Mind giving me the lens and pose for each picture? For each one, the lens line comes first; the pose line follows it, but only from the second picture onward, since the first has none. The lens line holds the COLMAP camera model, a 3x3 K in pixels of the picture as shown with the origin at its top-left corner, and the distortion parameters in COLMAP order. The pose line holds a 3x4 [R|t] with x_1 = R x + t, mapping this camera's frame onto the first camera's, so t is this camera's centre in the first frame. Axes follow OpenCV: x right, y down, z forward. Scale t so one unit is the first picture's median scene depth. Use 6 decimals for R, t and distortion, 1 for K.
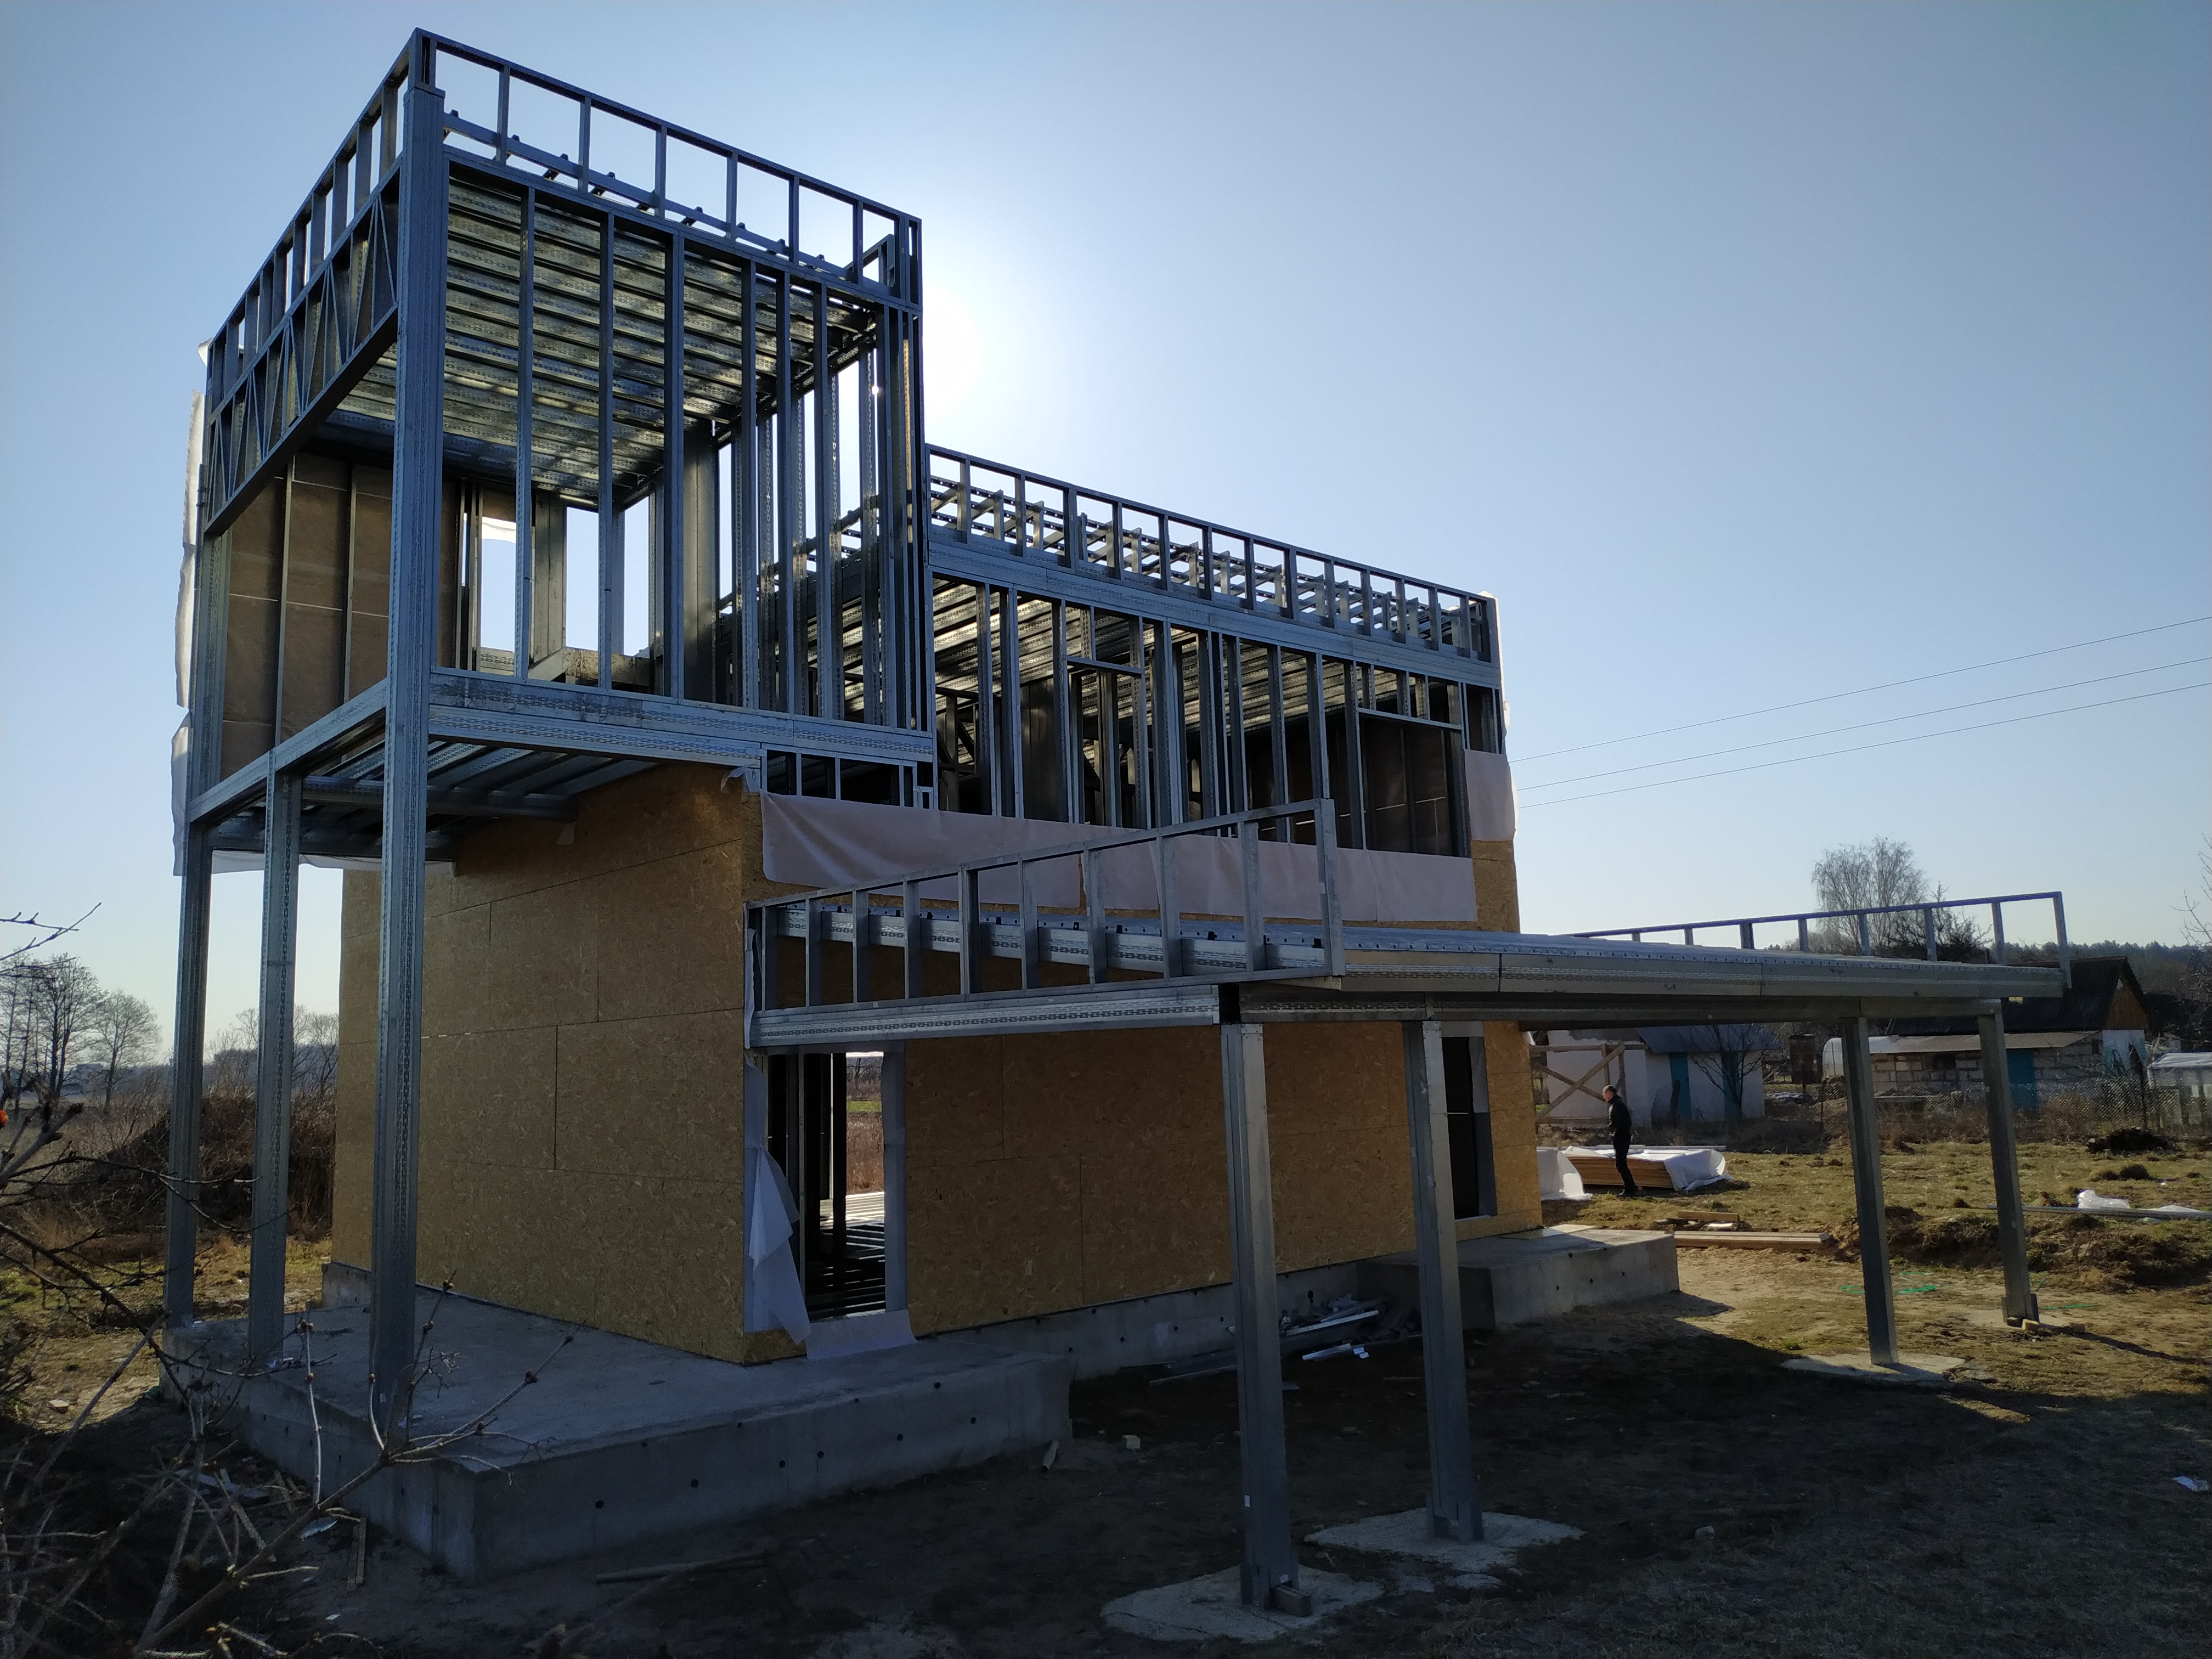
lens RADIAL K [[1584.1, 0, 1098.2], [0, 1584.1, 832.6], [0, 0, 1]] dist [0.006831, -0.004097]
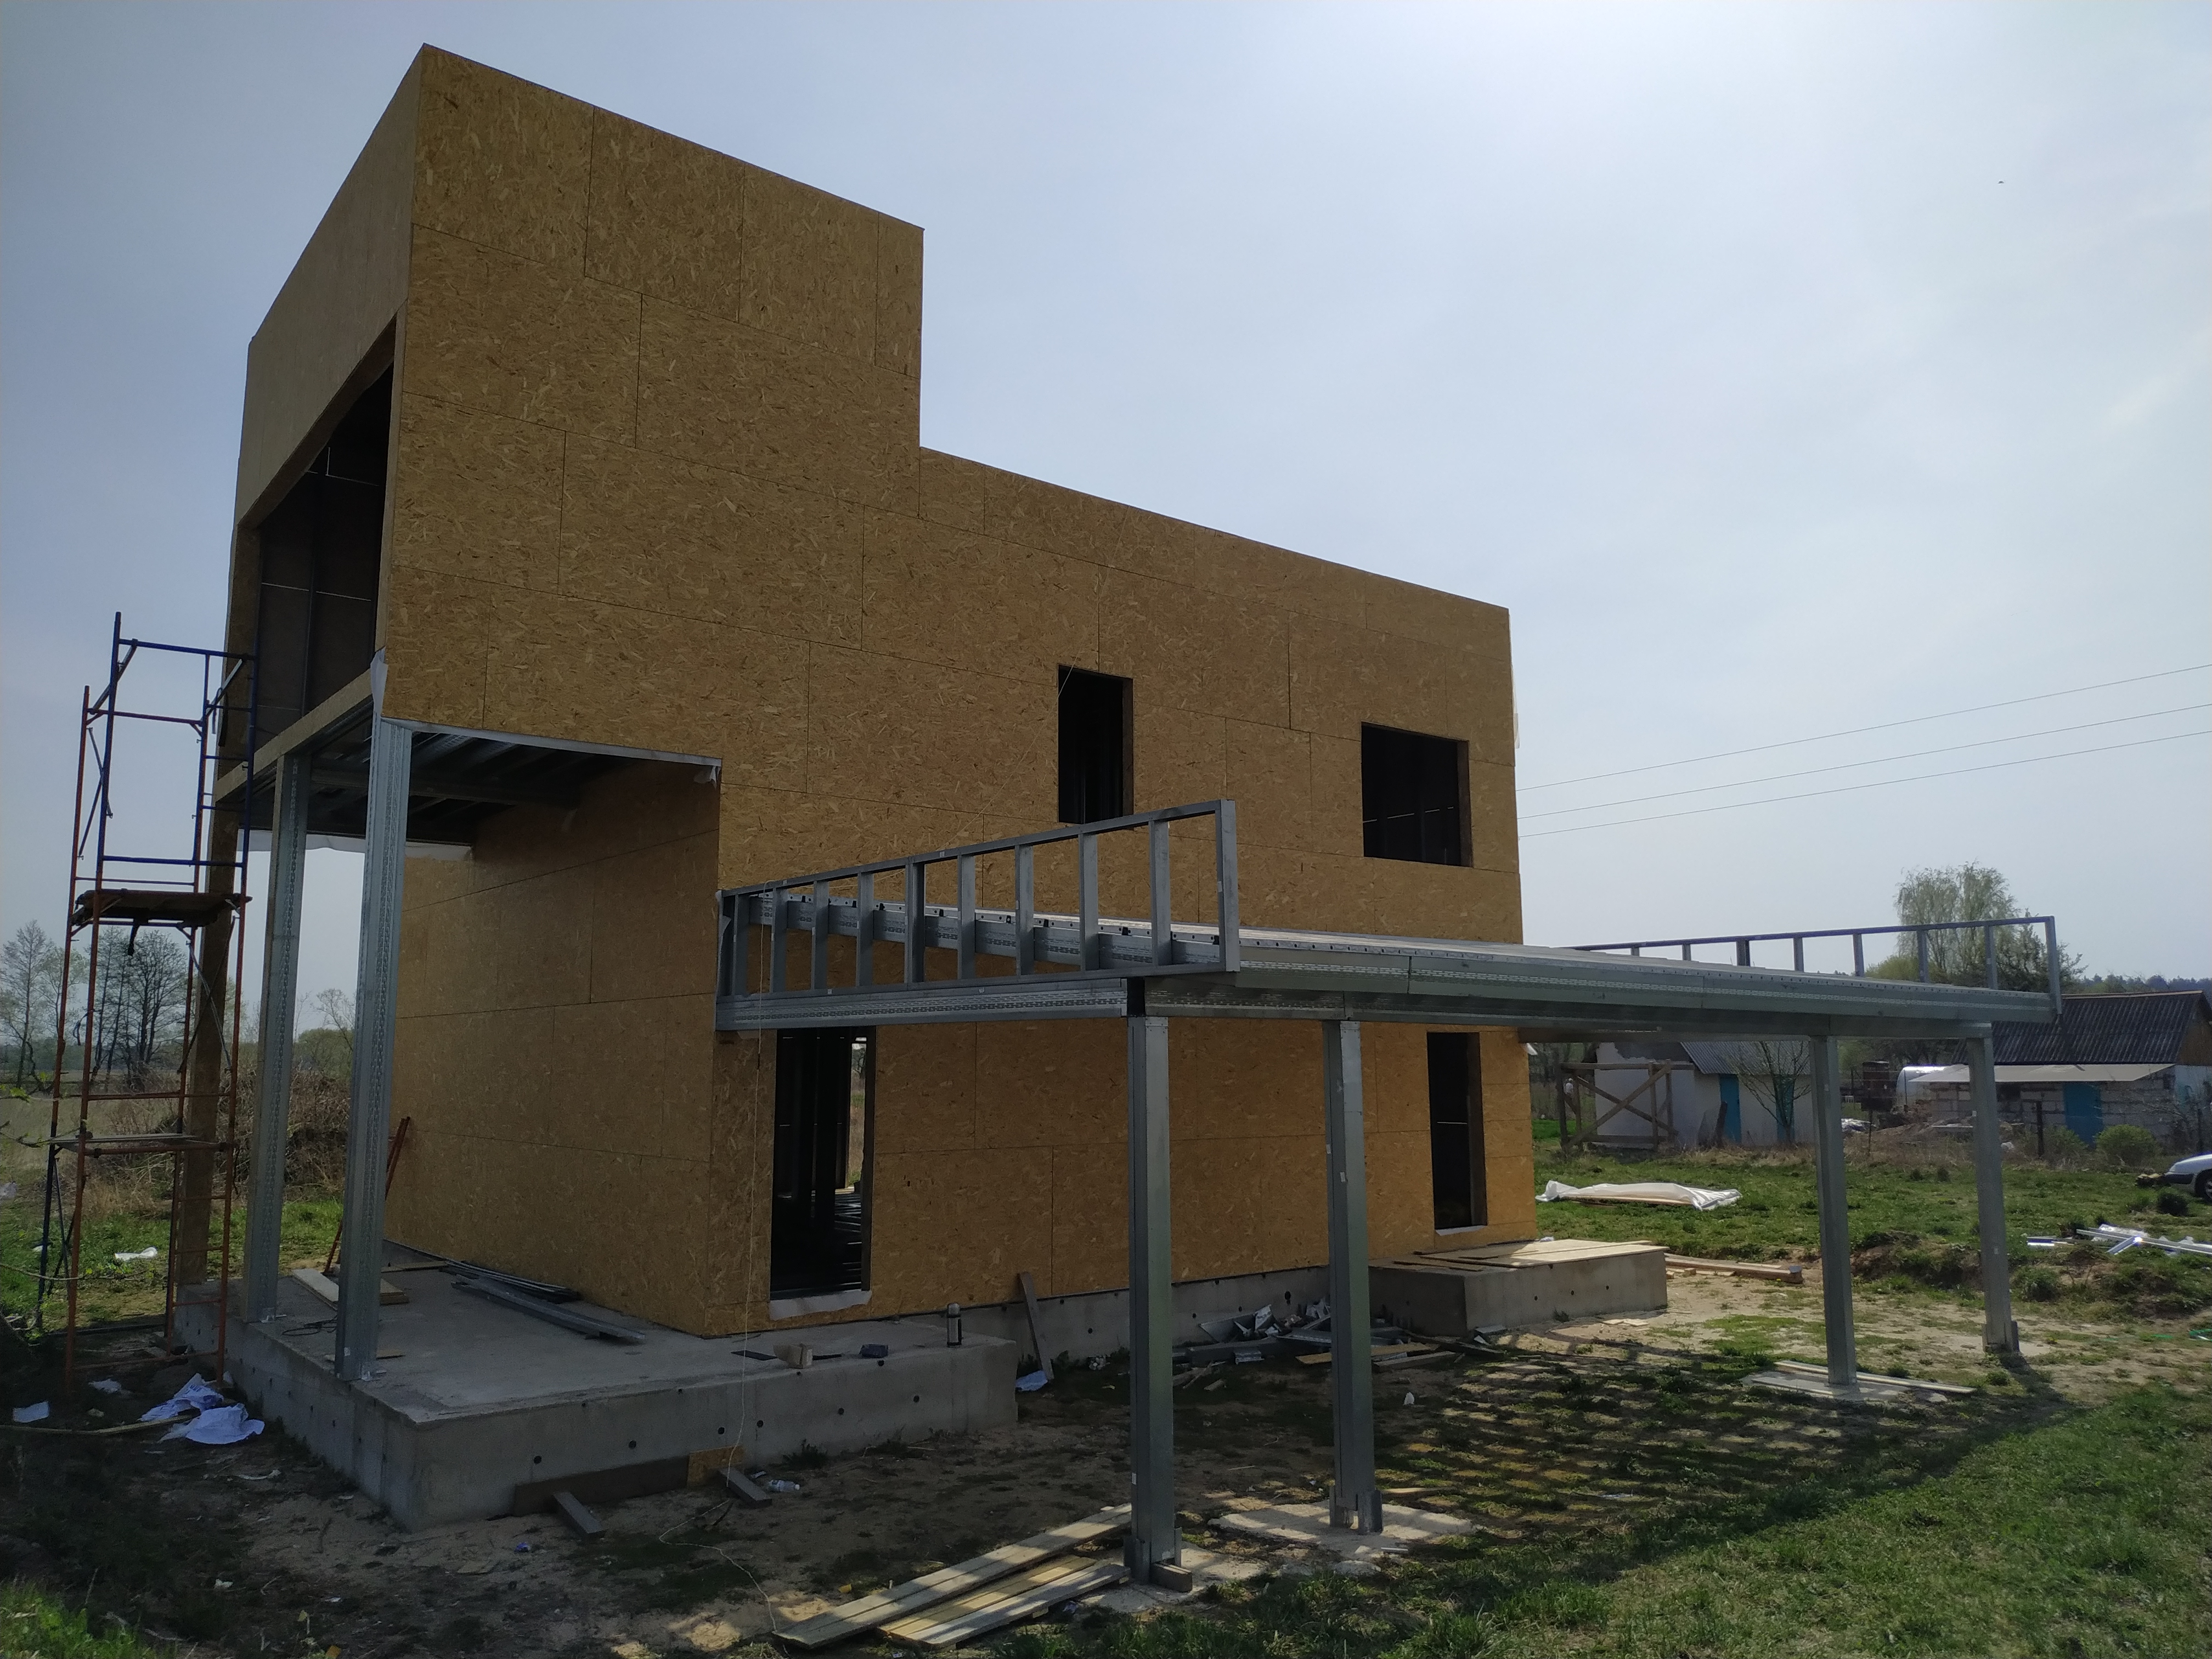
lens RADIAL K [[1584.1, 0, 1098.2], [0, 1584.1, 832.6], [0, 0, 1]] dist [0.006831, -0.004097]
pose [[0.998575, 0.024613, -0.047342, 0.063926], [-0.024772, 0.999689, -0.002772, 0.002845], [0.047259, 0.003941, 0.998875, -0.018915]]
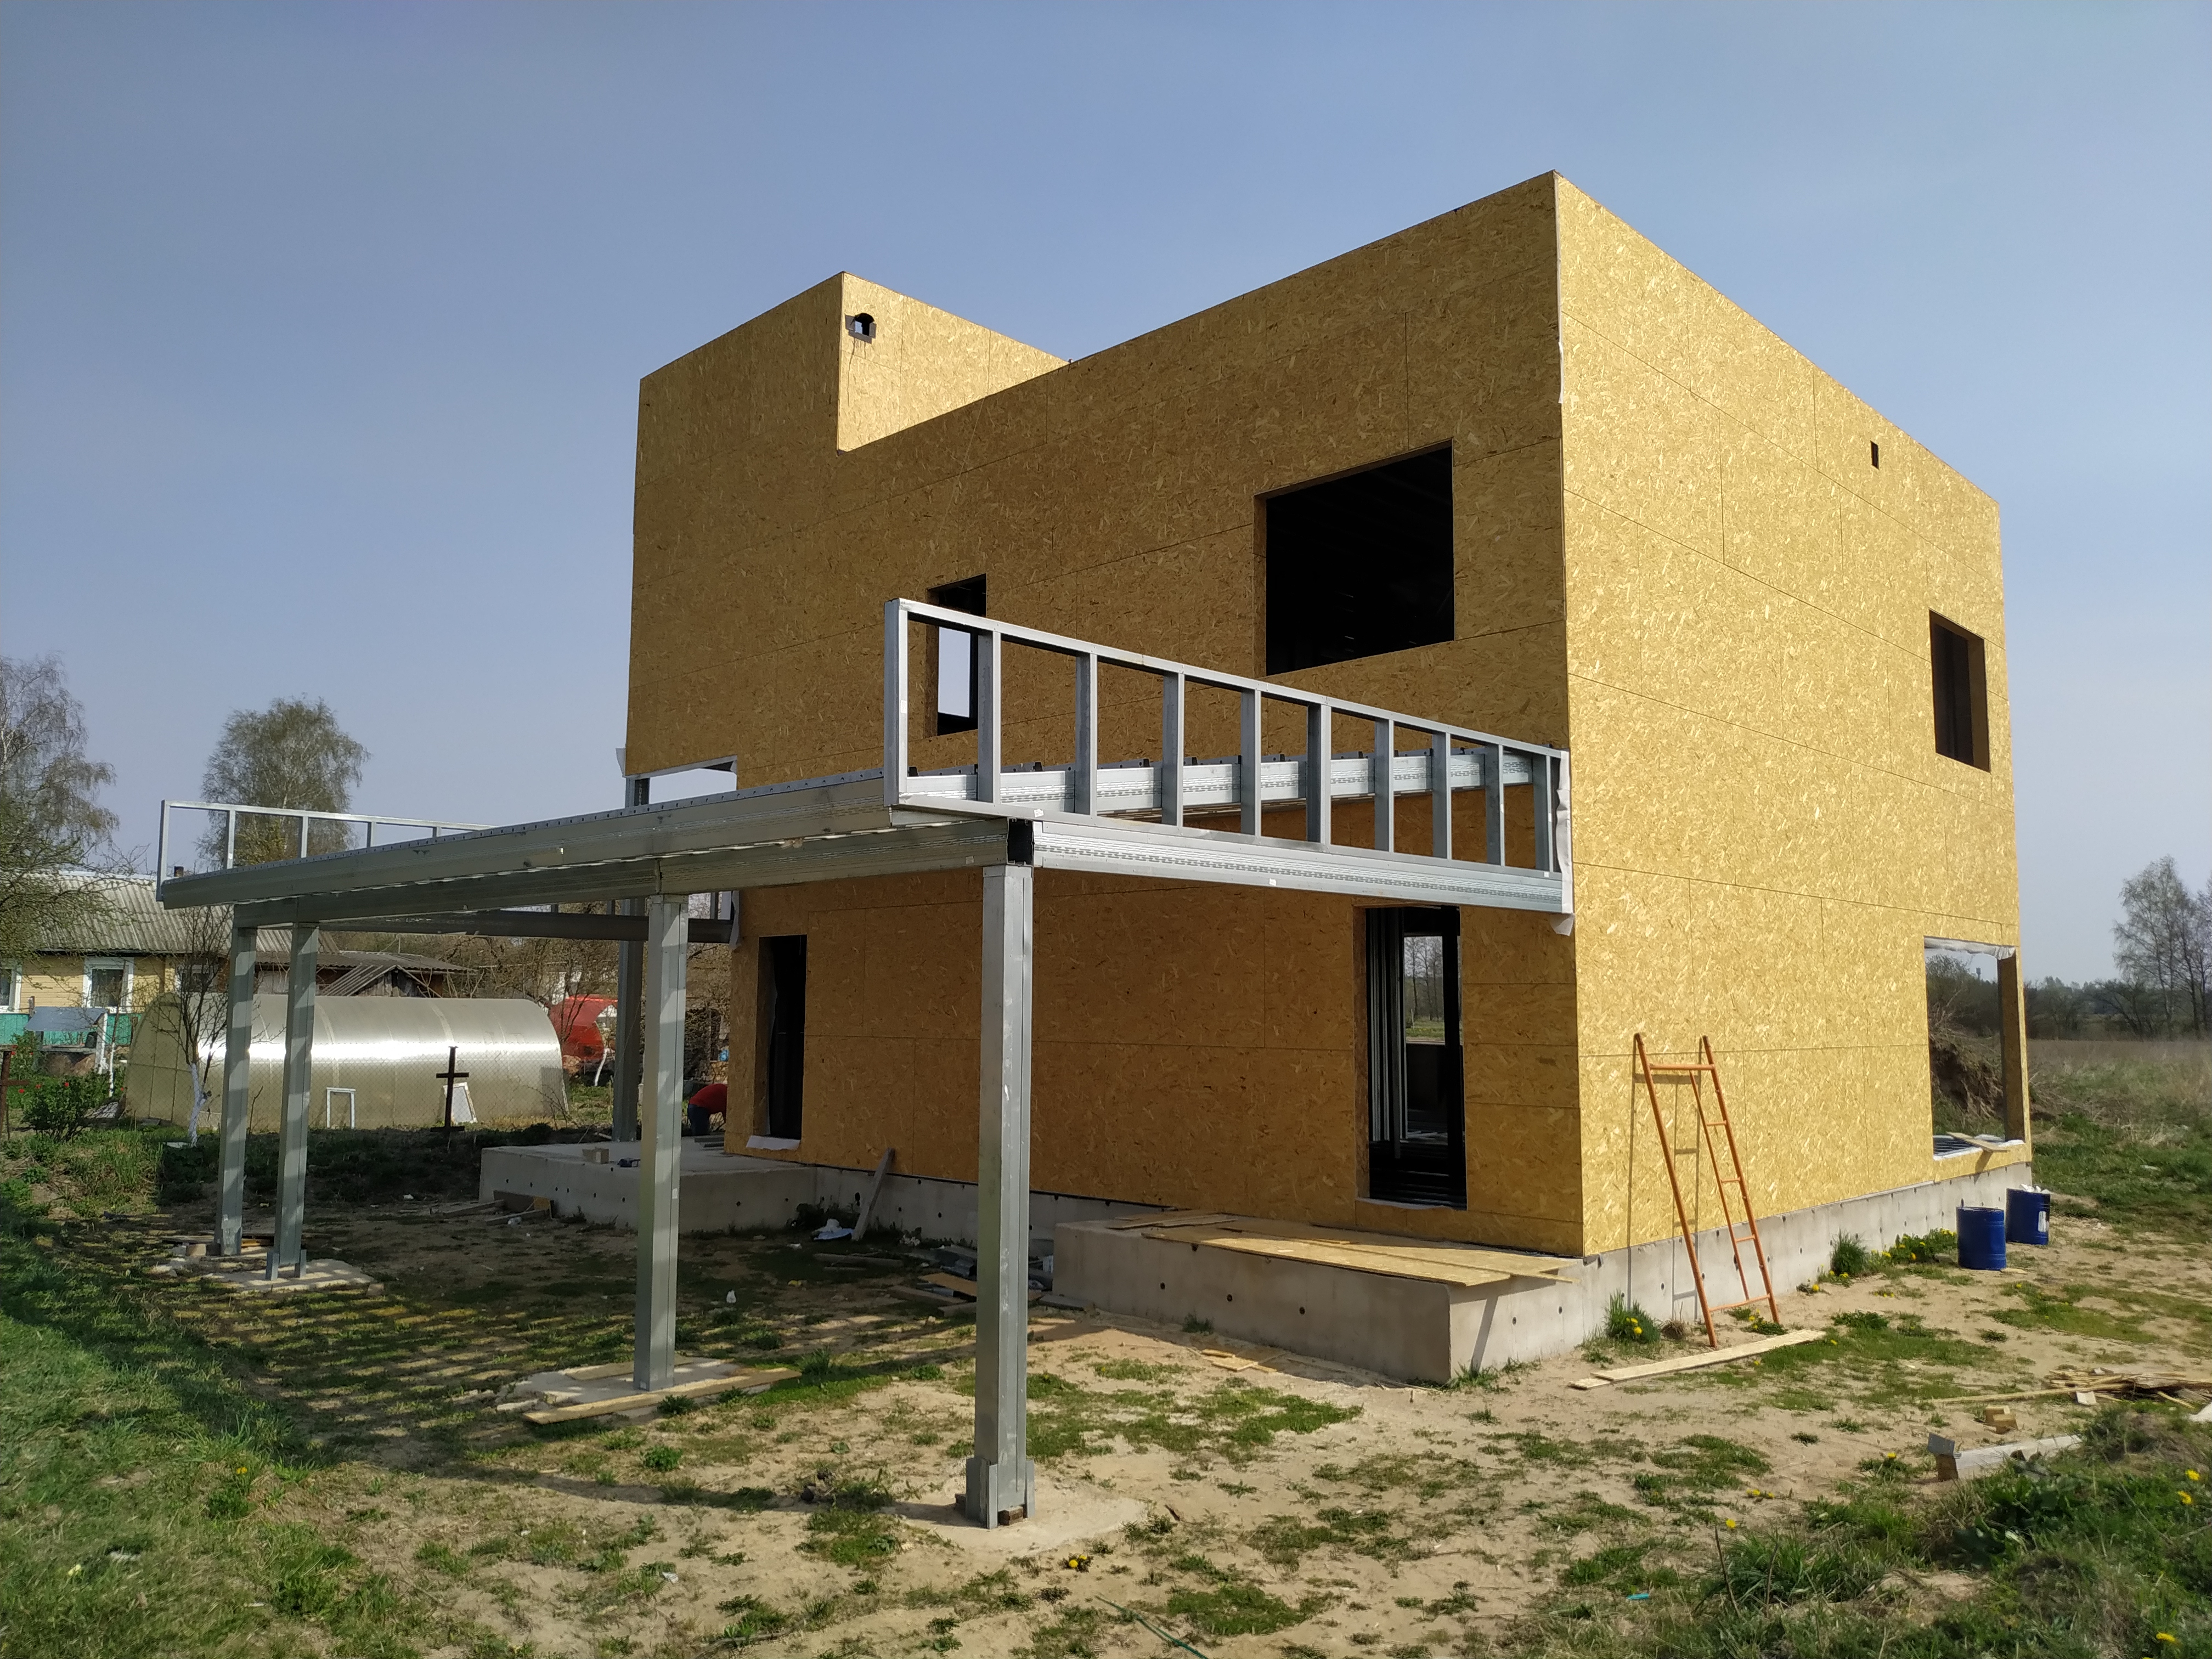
lens RADIAL K [[1584.1, 0, 1098.2], [0, 1584.1, 832.6], [0, 0, 1]] dist [0.006831, -0.004097]
pose [[0.077747, -0.068051, -0.994648, 1.169884], [0.138720, 0.988701, -0.056801, 0.148578], [0.987275, -0.133561, 0.086309, 1.108308]]
